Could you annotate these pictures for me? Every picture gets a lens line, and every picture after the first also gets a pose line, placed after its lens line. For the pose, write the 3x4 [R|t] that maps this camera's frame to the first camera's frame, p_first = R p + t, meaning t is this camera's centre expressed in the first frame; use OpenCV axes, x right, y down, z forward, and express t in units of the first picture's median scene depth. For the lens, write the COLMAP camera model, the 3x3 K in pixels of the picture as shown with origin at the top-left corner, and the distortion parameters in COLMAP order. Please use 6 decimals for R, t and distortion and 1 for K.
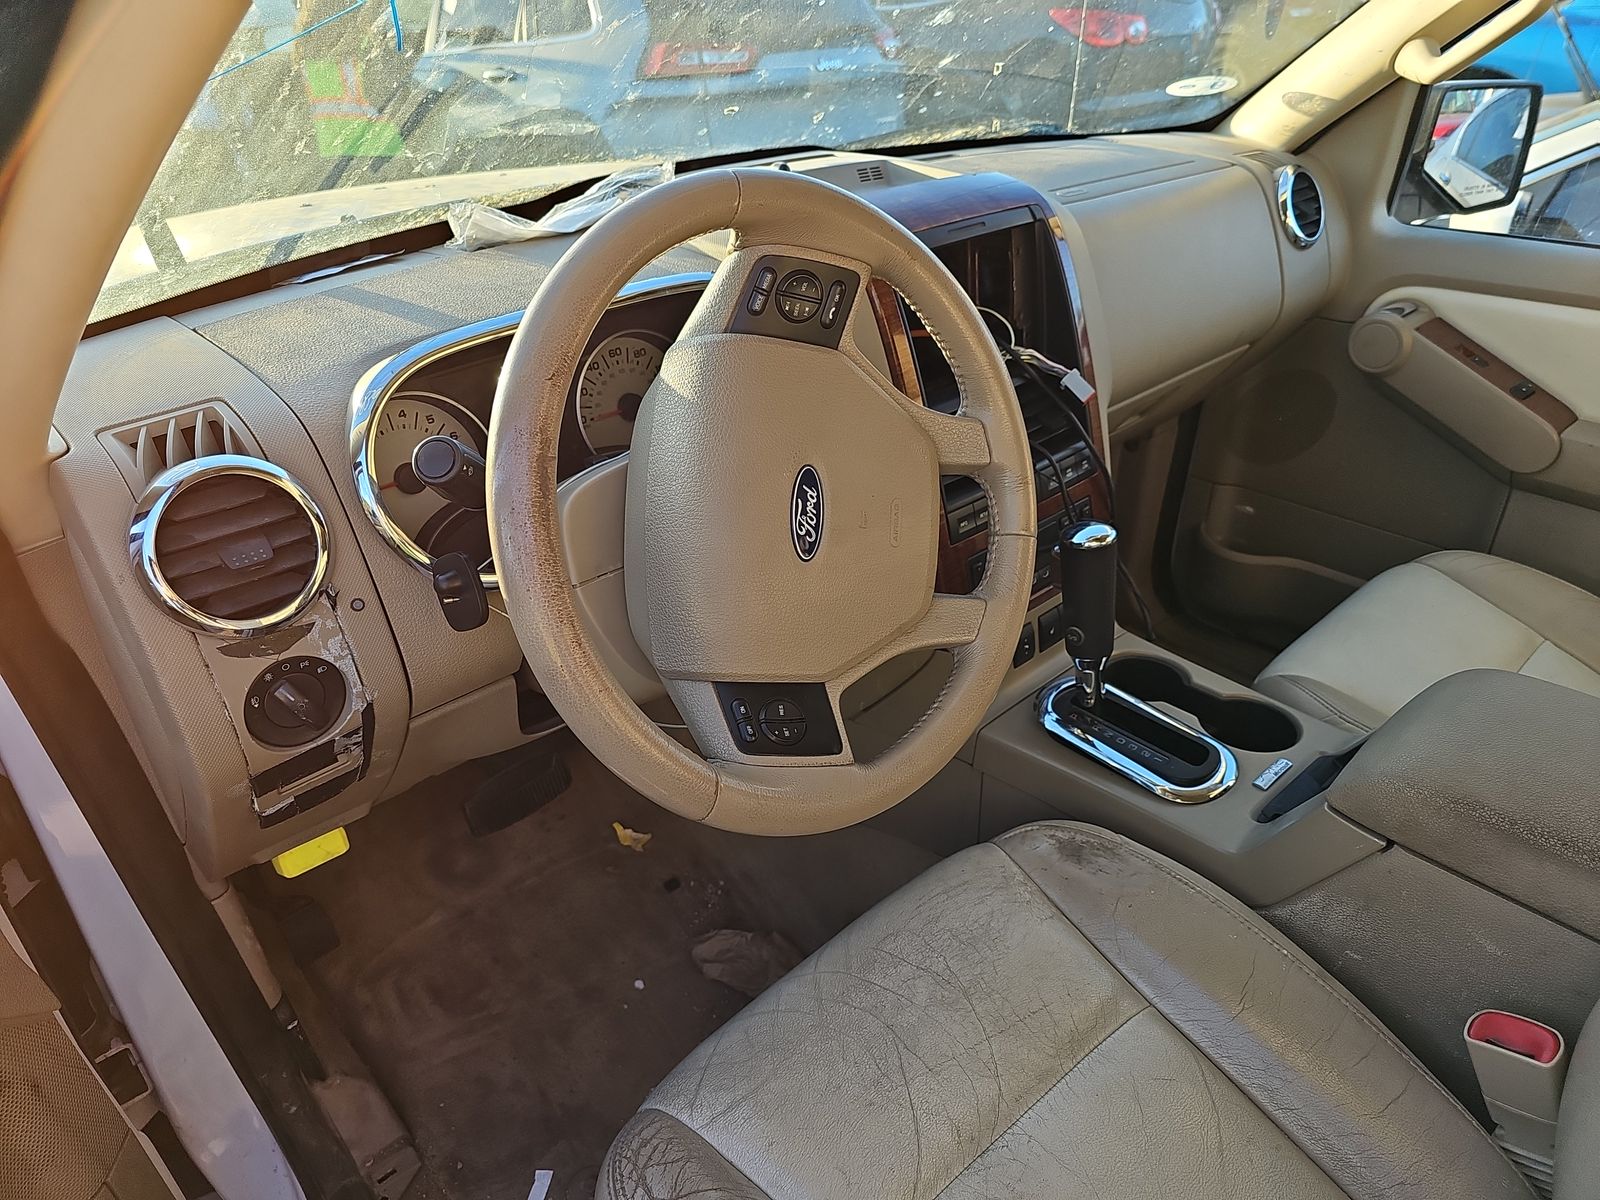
lens RADIAL K [[1068.2, 0, 800.1], [0, 1068.2, 604.2], [0, 0, 1]] dist [0.047969, -0.058487]
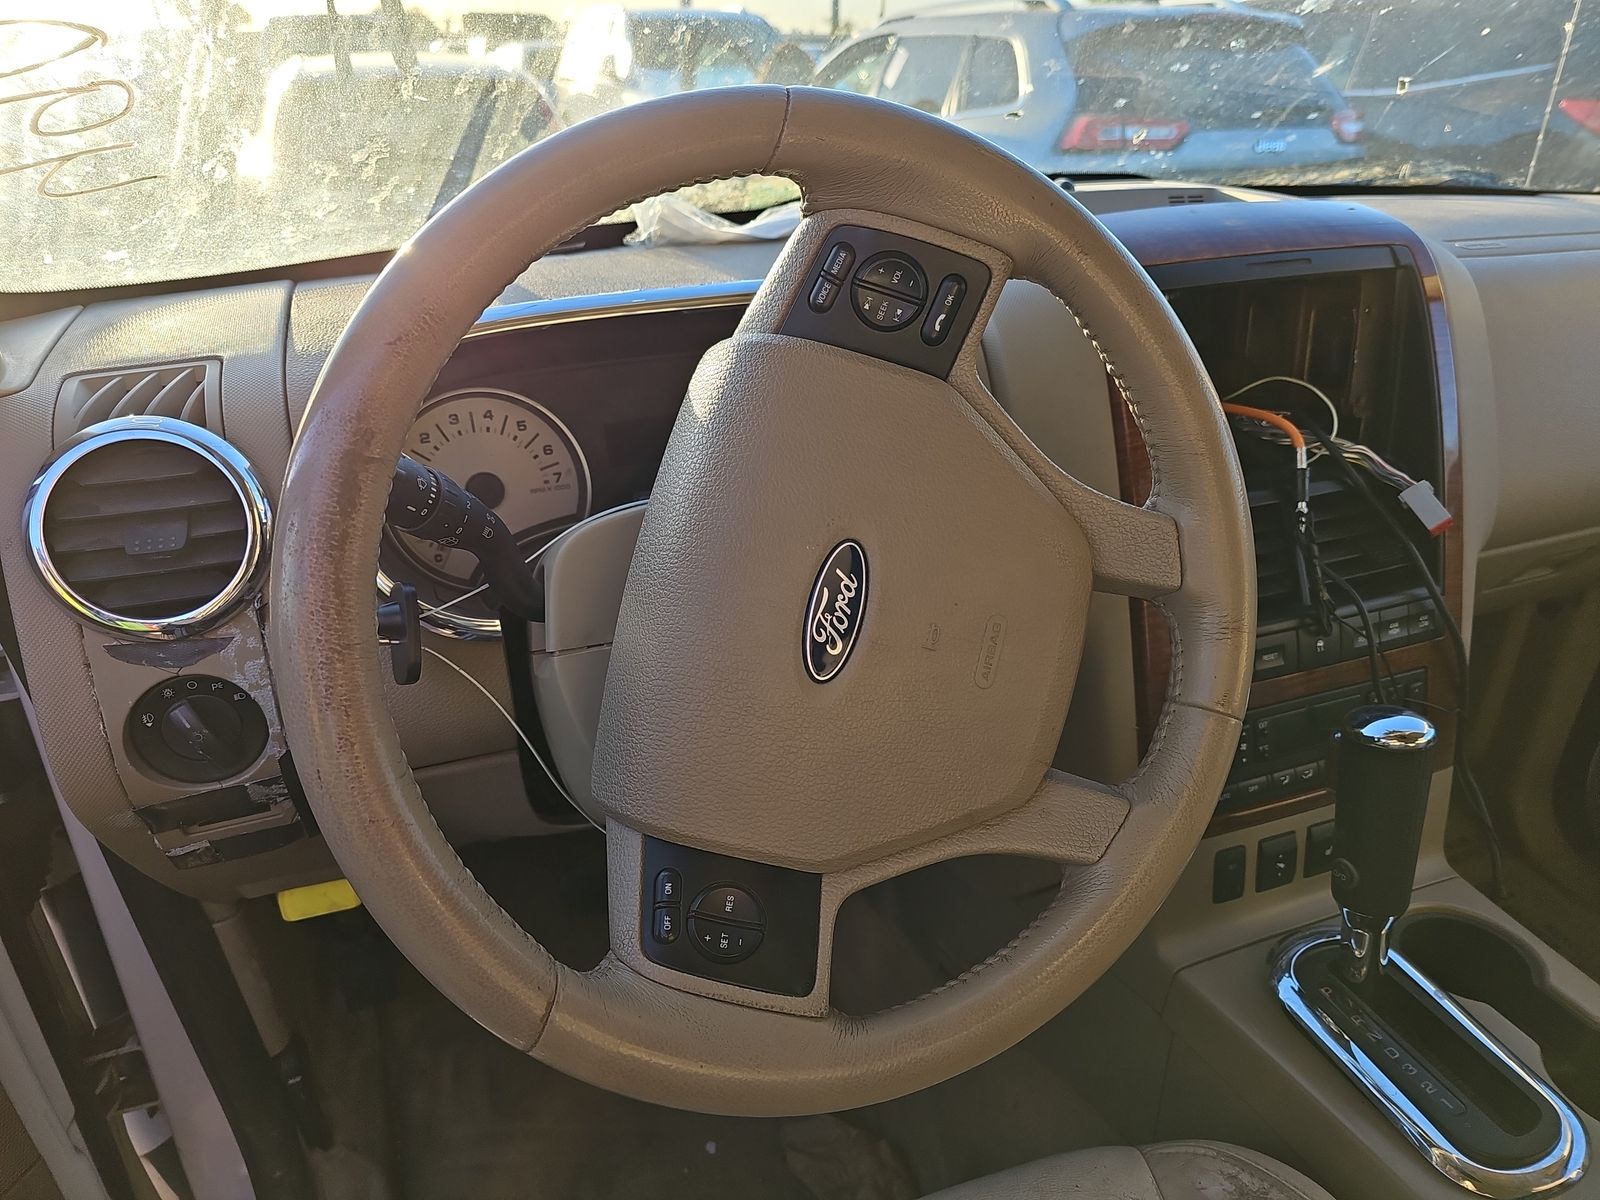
lens RADIAL K [[1068.2, 0, 800.1], [0, 1068.2, 604.2], [0, 0, 1]] dist [0.047969, -0.058487]
pose [[0.927143, 0.174382, -0.331657, 0.158030], [-0.197729, 0.979531, -0.037721, -0.047008], [0.318291, 0.100551, 0.942645, 0.290458]]
